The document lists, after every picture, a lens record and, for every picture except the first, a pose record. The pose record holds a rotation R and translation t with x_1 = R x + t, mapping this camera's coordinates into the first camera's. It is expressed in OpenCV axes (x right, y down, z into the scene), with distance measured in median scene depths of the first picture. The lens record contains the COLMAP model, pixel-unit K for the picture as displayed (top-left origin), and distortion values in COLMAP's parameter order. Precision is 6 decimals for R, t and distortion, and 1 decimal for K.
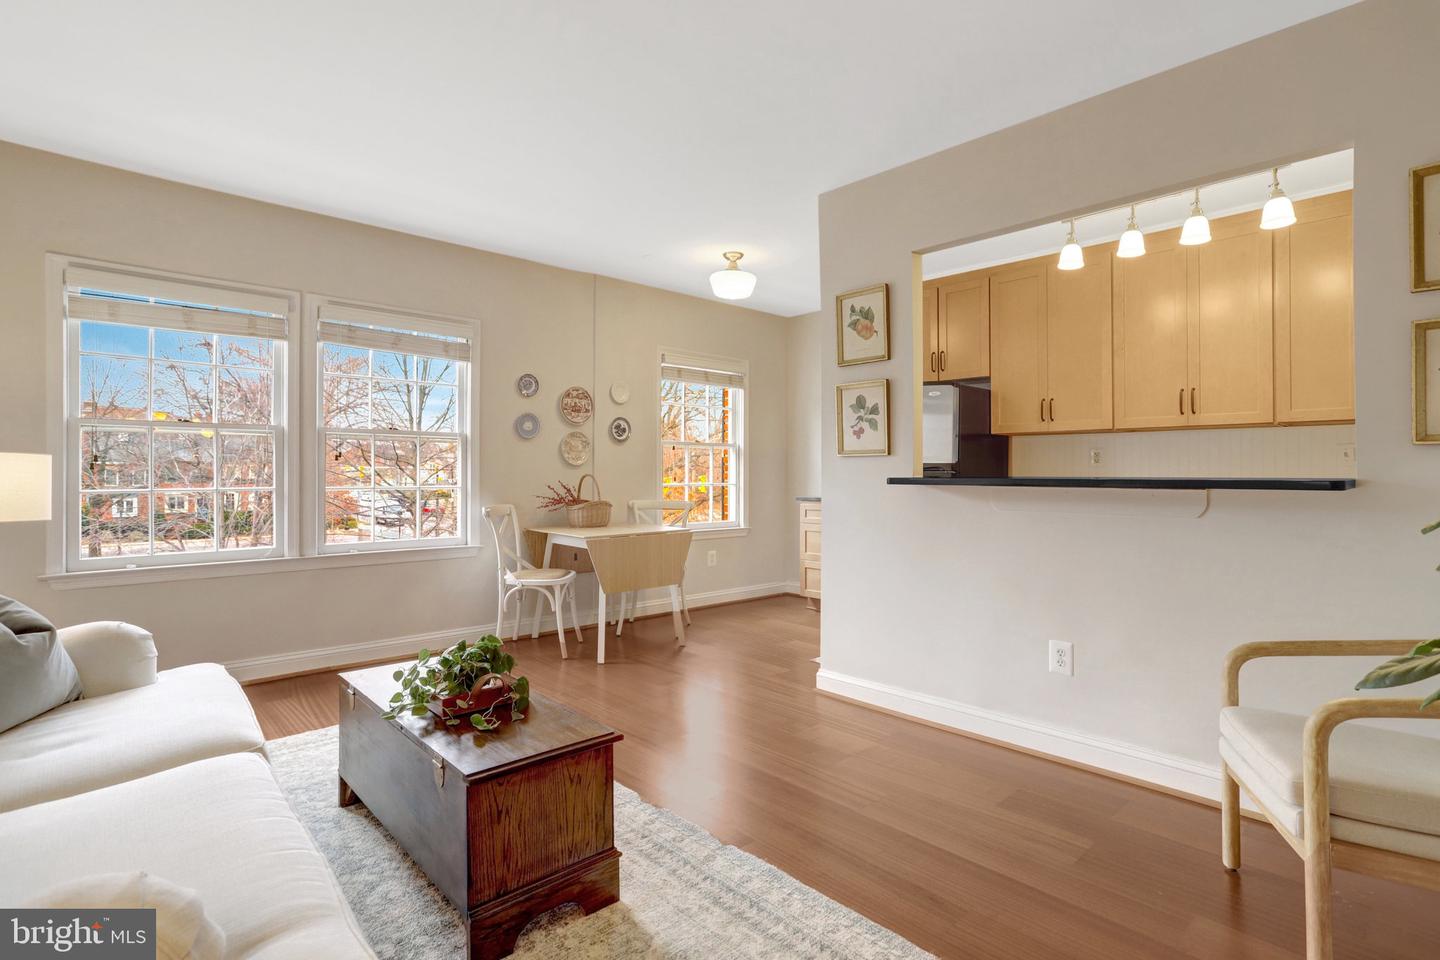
lens RADIAL K [[717.4, 0, 716.5], [0, 717.4, 466.5], [0, 0, 1]] dist [-0.038009, 0.032335]
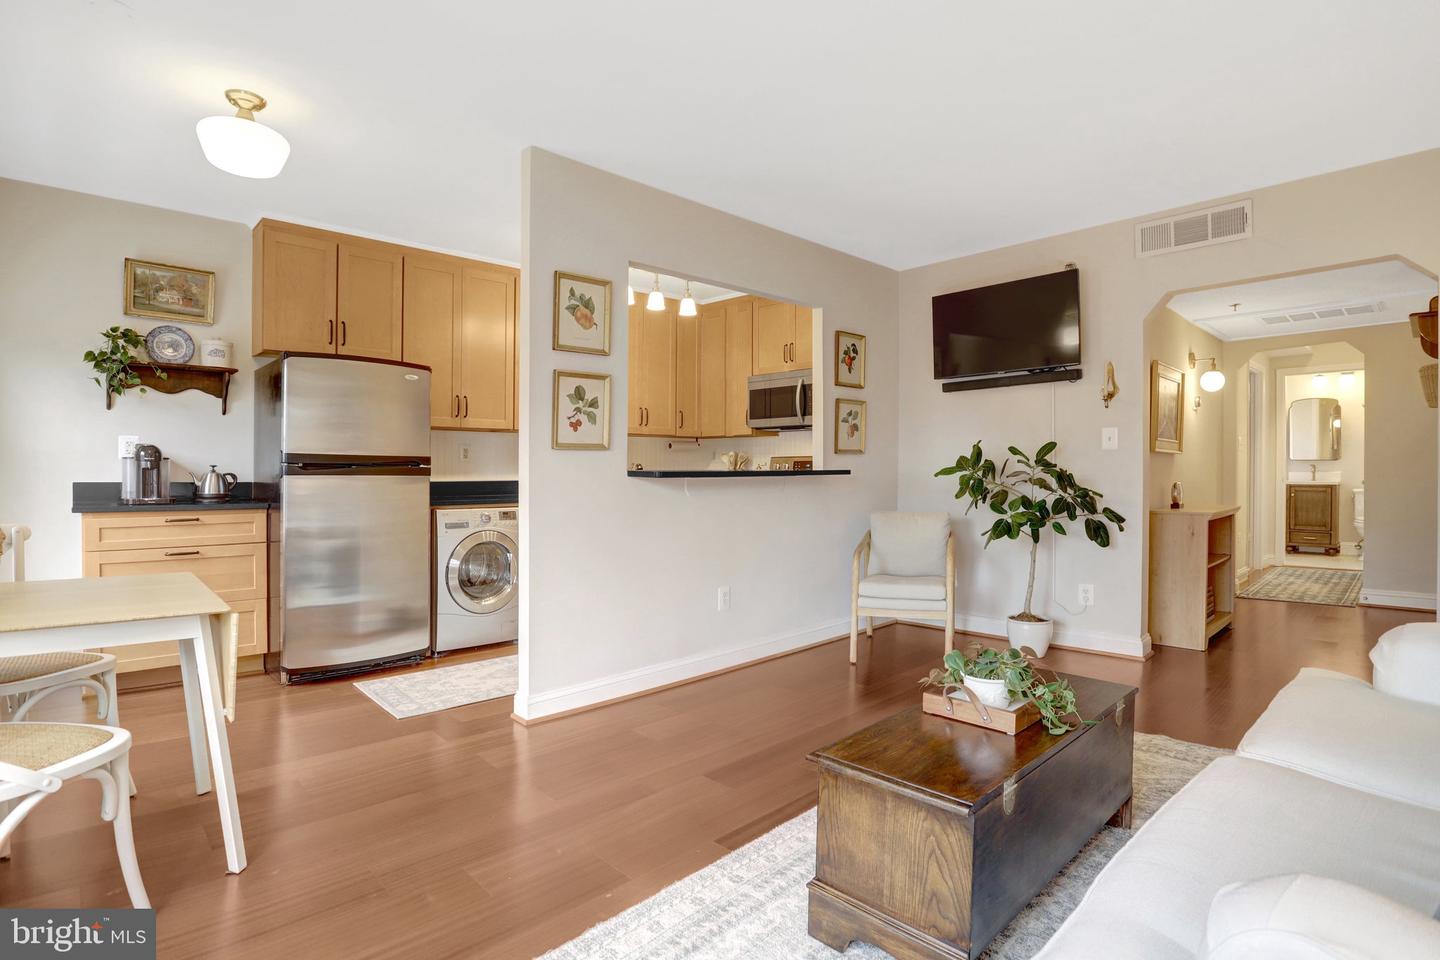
lens RADIAL K [[721.2, 0, 733.4], [0, 721.2, 469.7], [0, 0, 1]] dist [-0.061141, 0.031560]
pose [[-0.038637, -0.002779, 0.999249, -0.580416], [-0.012978, 0.999913, 0.002279, 0.005465], [-0.999169, -0.012881, -0.038670, 0.632399]]
